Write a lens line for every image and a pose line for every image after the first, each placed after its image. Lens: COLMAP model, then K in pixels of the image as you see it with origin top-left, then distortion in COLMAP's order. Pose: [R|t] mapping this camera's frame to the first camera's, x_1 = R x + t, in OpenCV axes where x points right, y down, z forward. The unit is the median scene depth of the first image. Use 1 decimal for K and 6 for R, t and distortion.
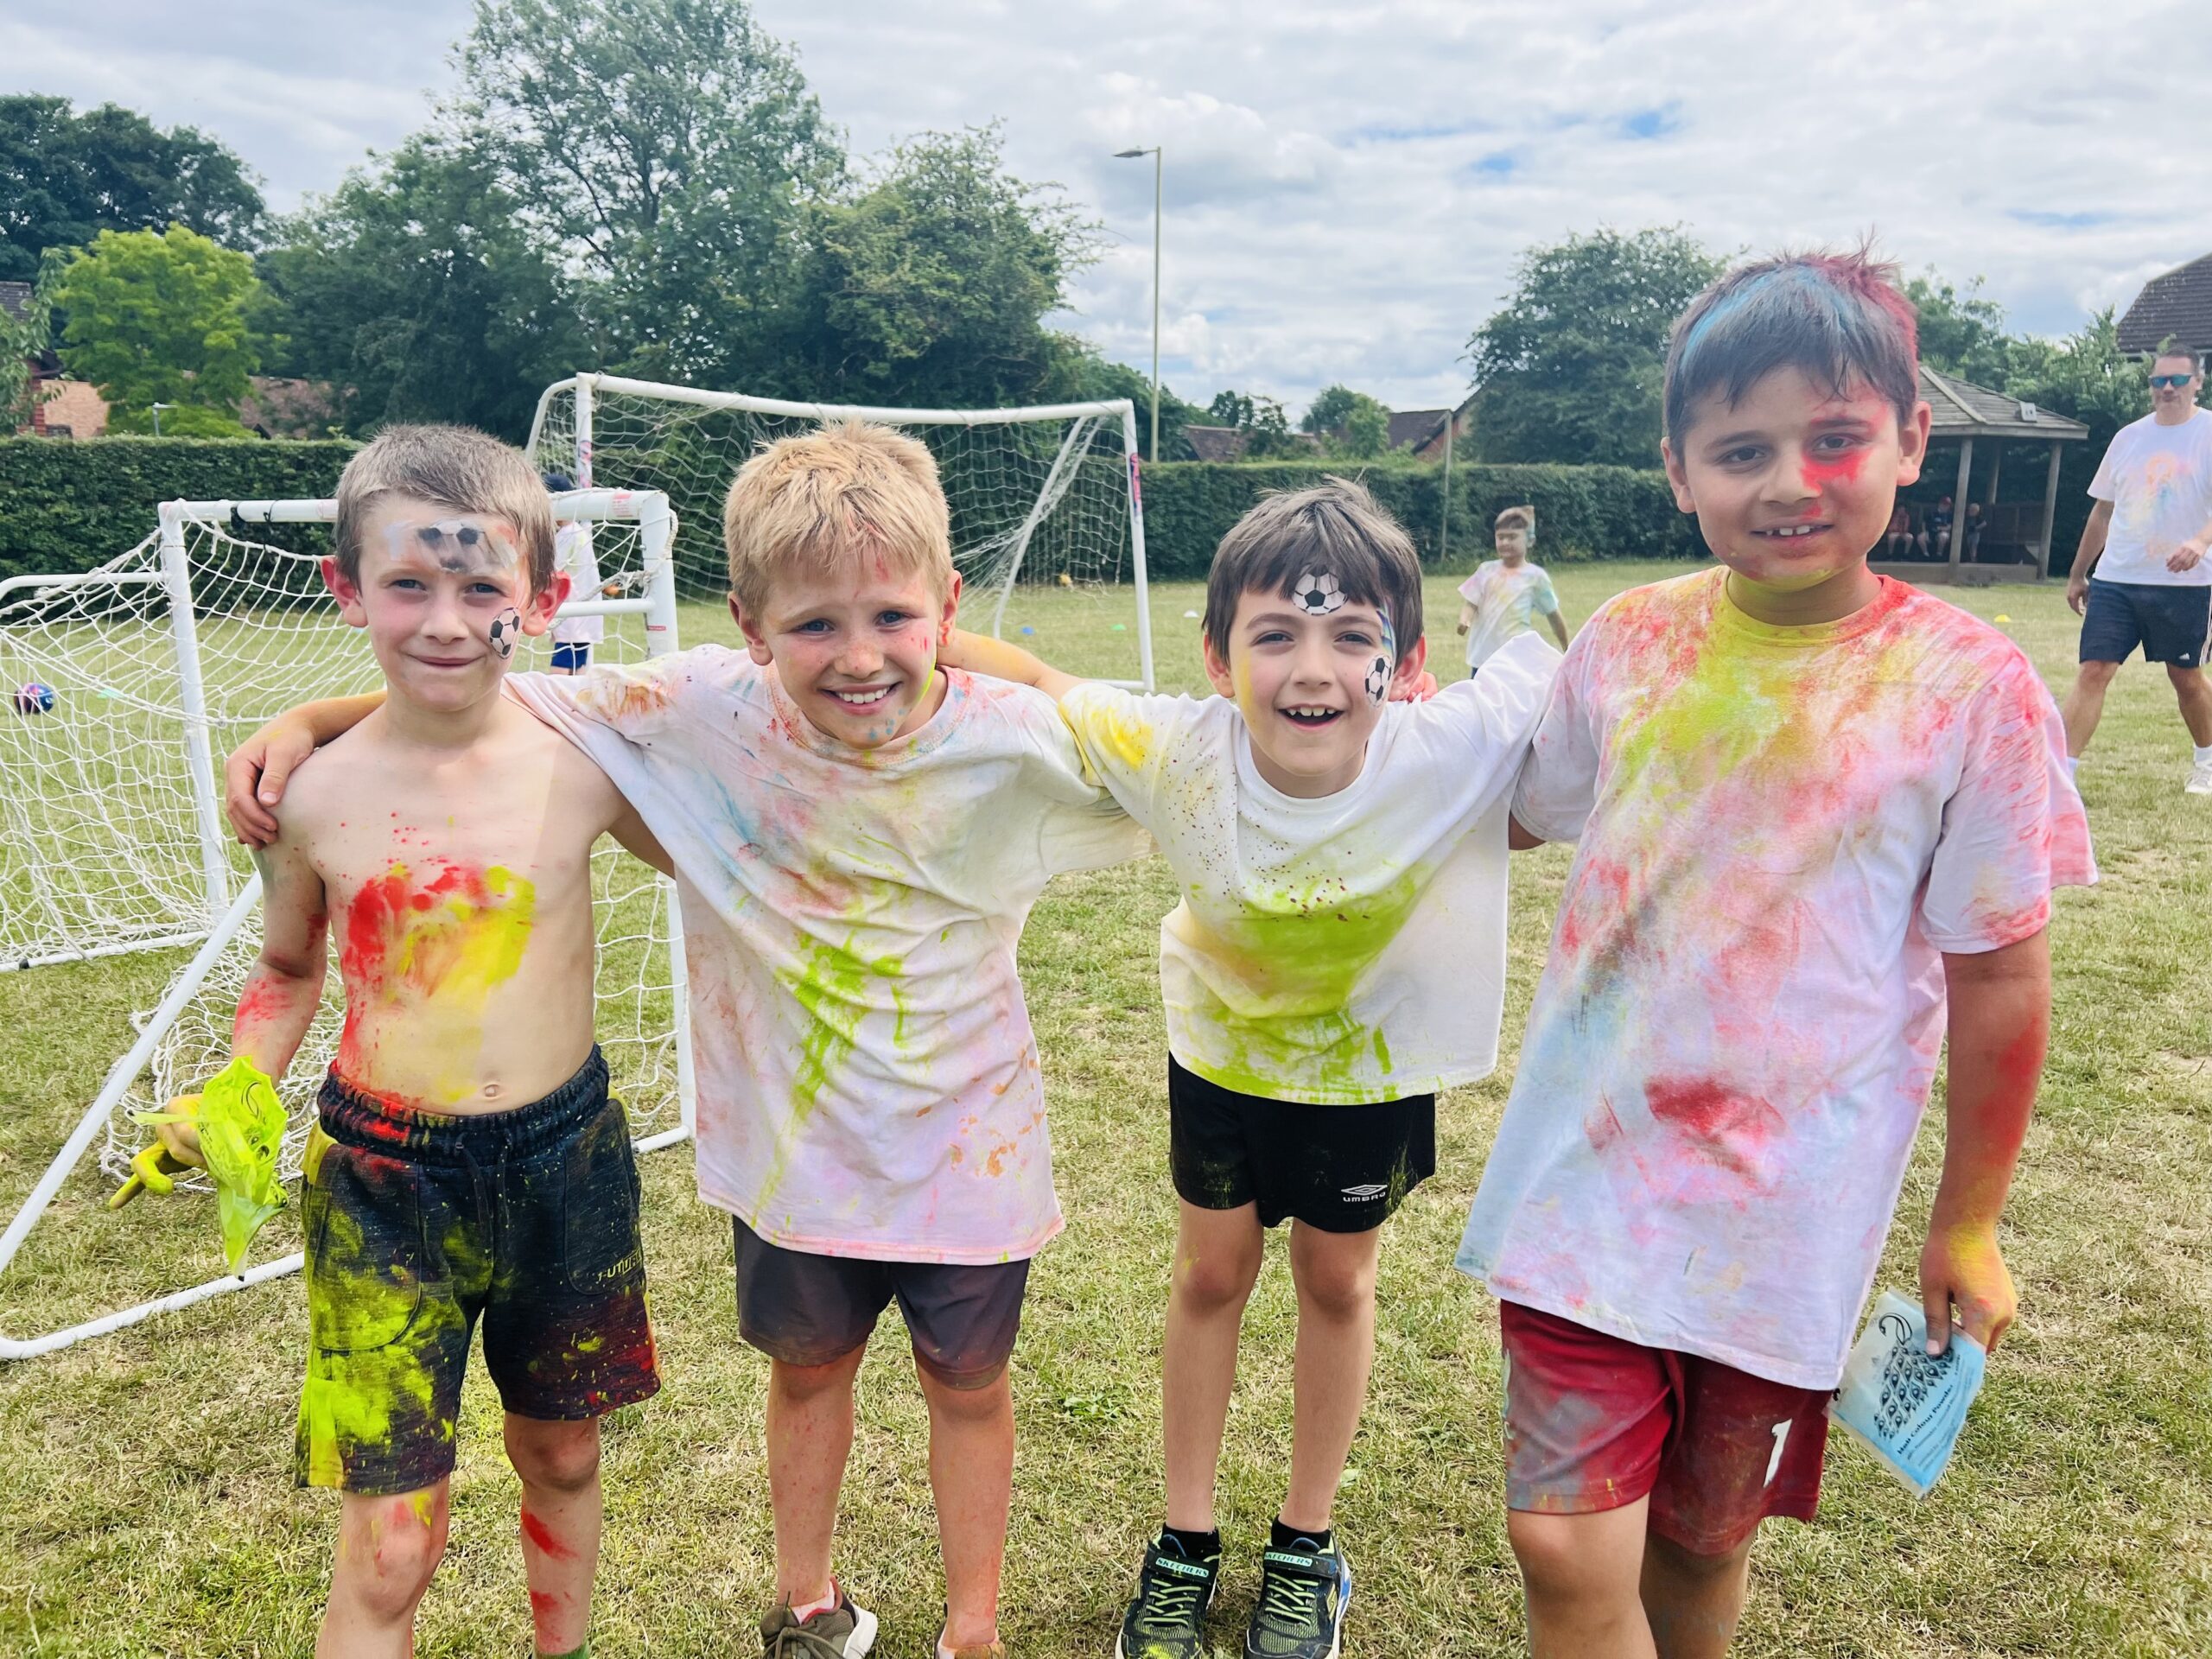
lens RADIAL K [[1671.9, 0, 1106.0], [0, 1671.9, 829.5], [0, 0, 1]] dist [0.058700, -0.072266]
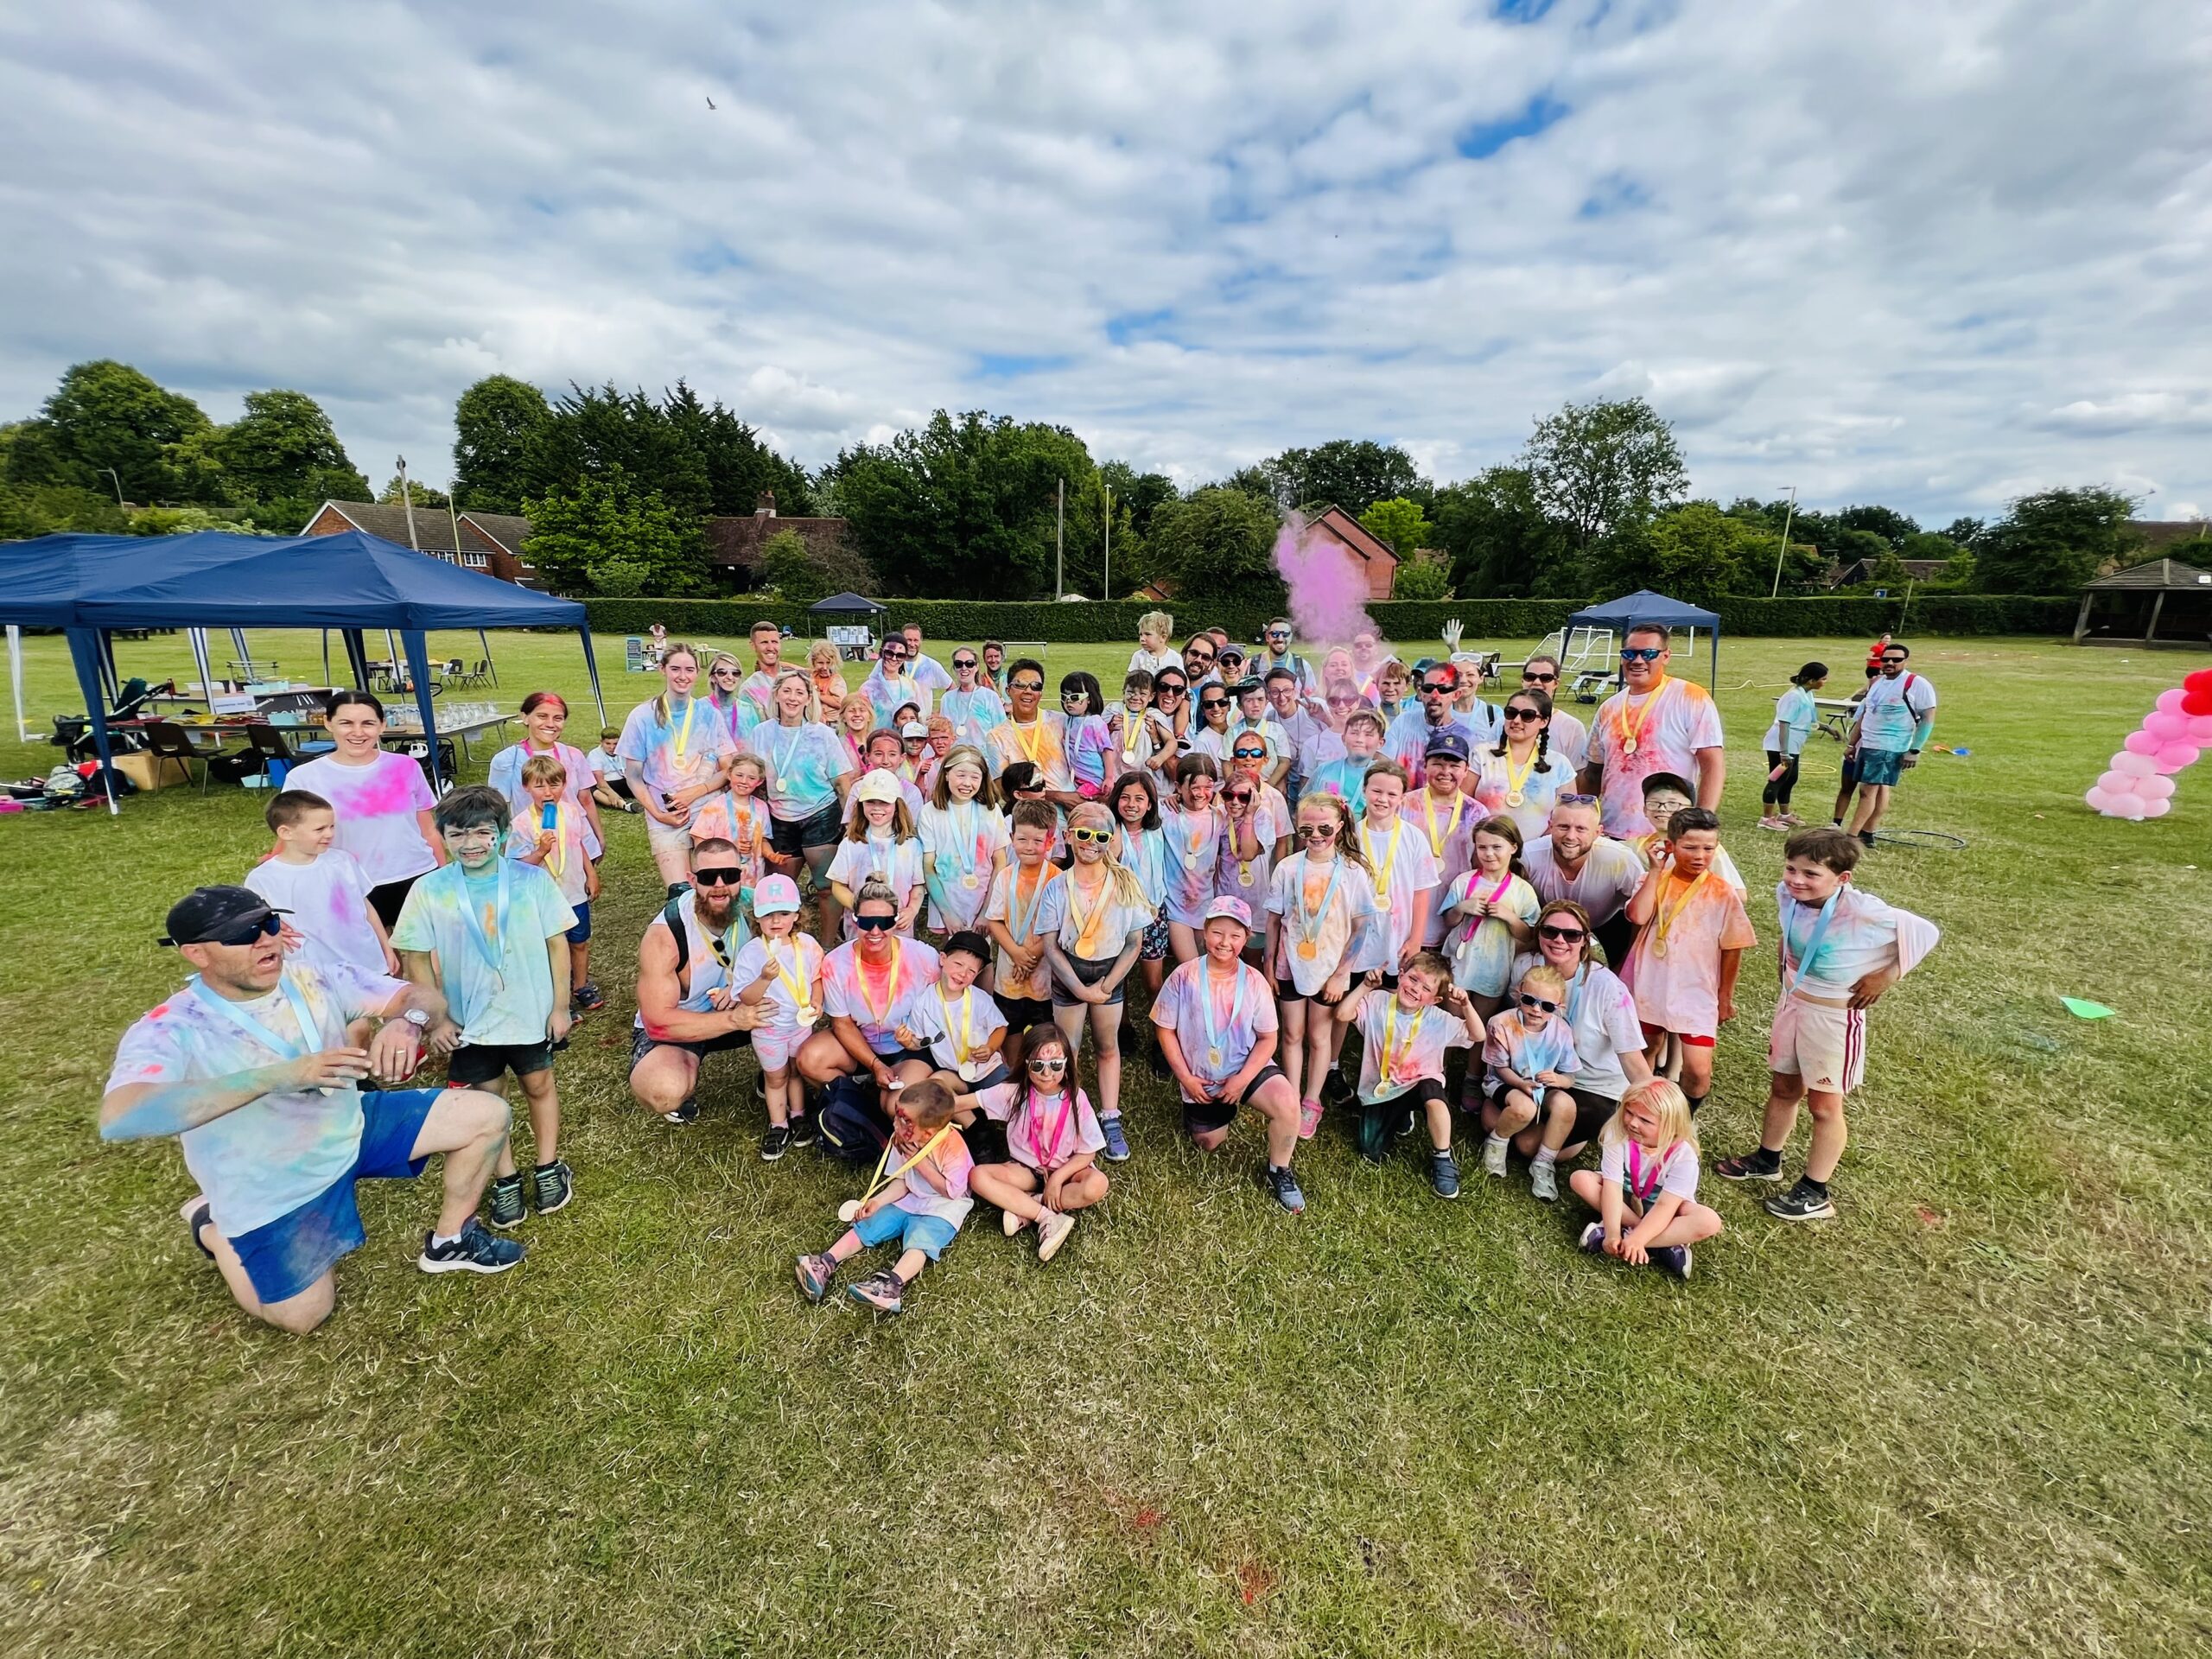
lens RADIAL K [[891.3, 0, 1099.6], [0, 891.3, 820.0], [0, 0, 1]] dist [-0.003287, 0.000222]
pose [[0.756628, 0.160375, -0.633872, 0.082854], [-0.118105, 0.987028, 0.108749, 0.060798], [0.643091, -0.007419, 0.765754, -0.420468]]
